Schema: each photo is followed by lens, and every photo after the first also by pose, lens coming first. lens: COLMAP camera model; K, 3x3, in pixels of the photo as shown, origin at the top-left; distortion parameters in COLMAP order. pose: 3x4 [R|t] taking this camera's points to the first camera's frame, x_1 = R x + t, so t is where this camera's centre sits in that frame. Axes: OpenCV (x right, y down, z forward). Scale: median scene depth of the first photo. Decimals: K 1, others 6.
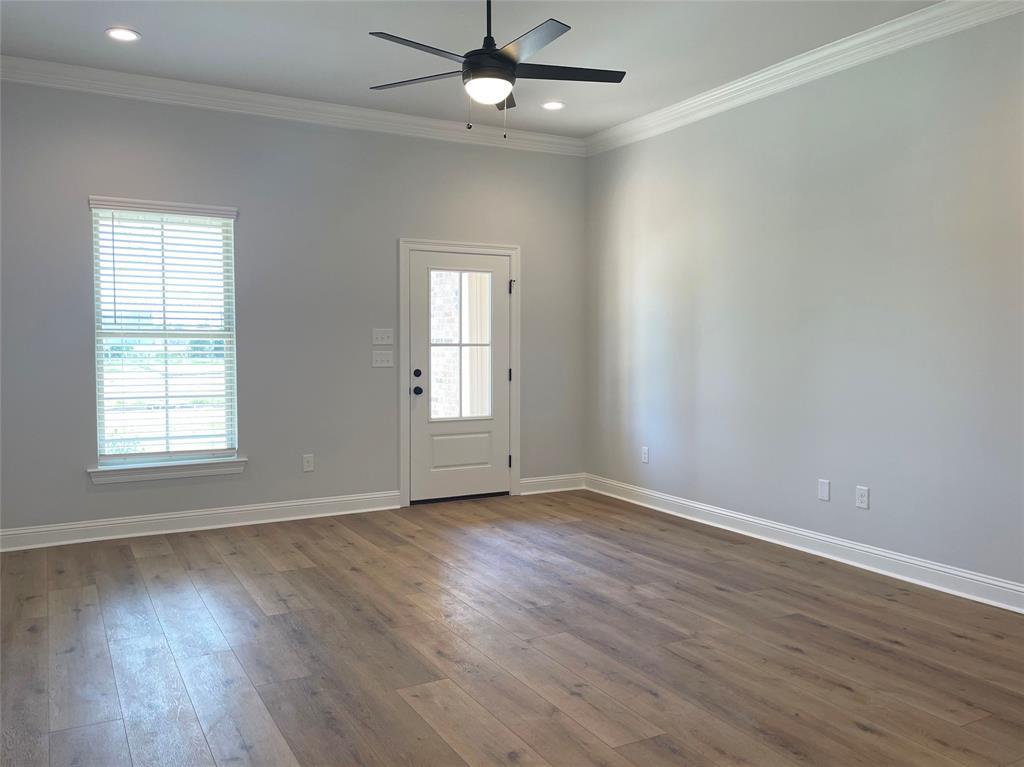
lens RADIAL K [[818.9, 0, 512.0], [0, 818.9, 383.5], [0, 0, 1]] dist [0.000819, 0.000191]
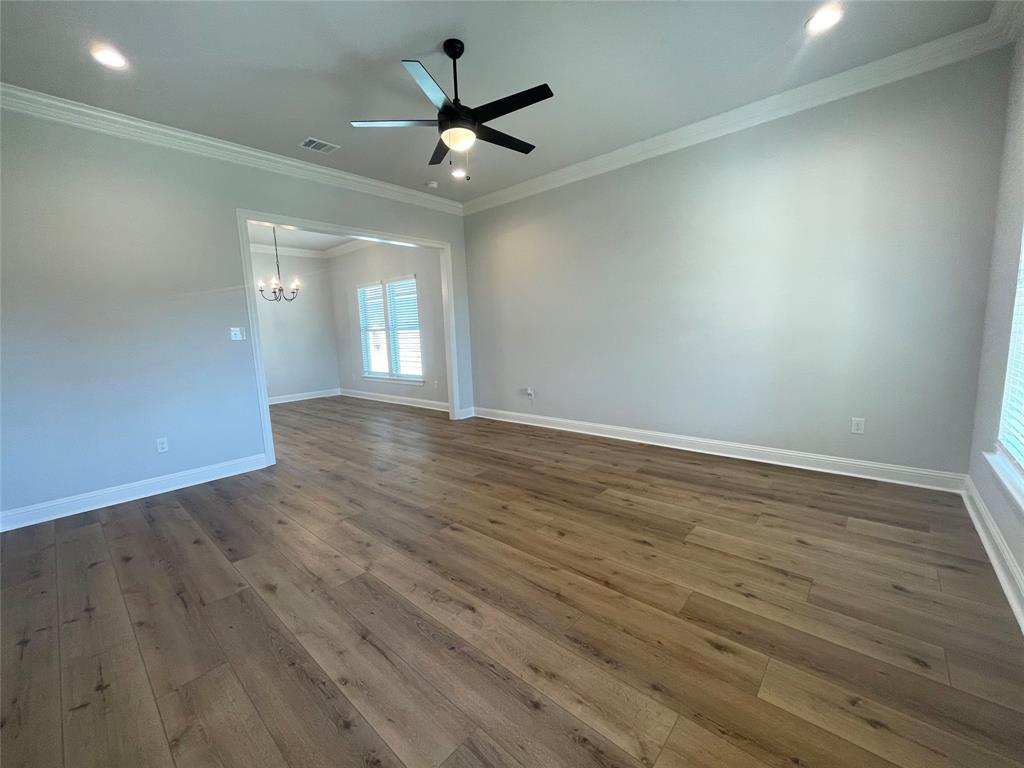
lens RADIAL K [[423.0, 0, 512.0], [0, 423.0, 384.0], [0, 0, 1]] dist [-0.000099, 0.000031]
pose [[-0.944723, 0.079686, -0.318038, 0.139069], [0.023208, 0.983835, 0.177565, -0.078217], [0.327047, 0.160369, -0.931301, 1.682167]]
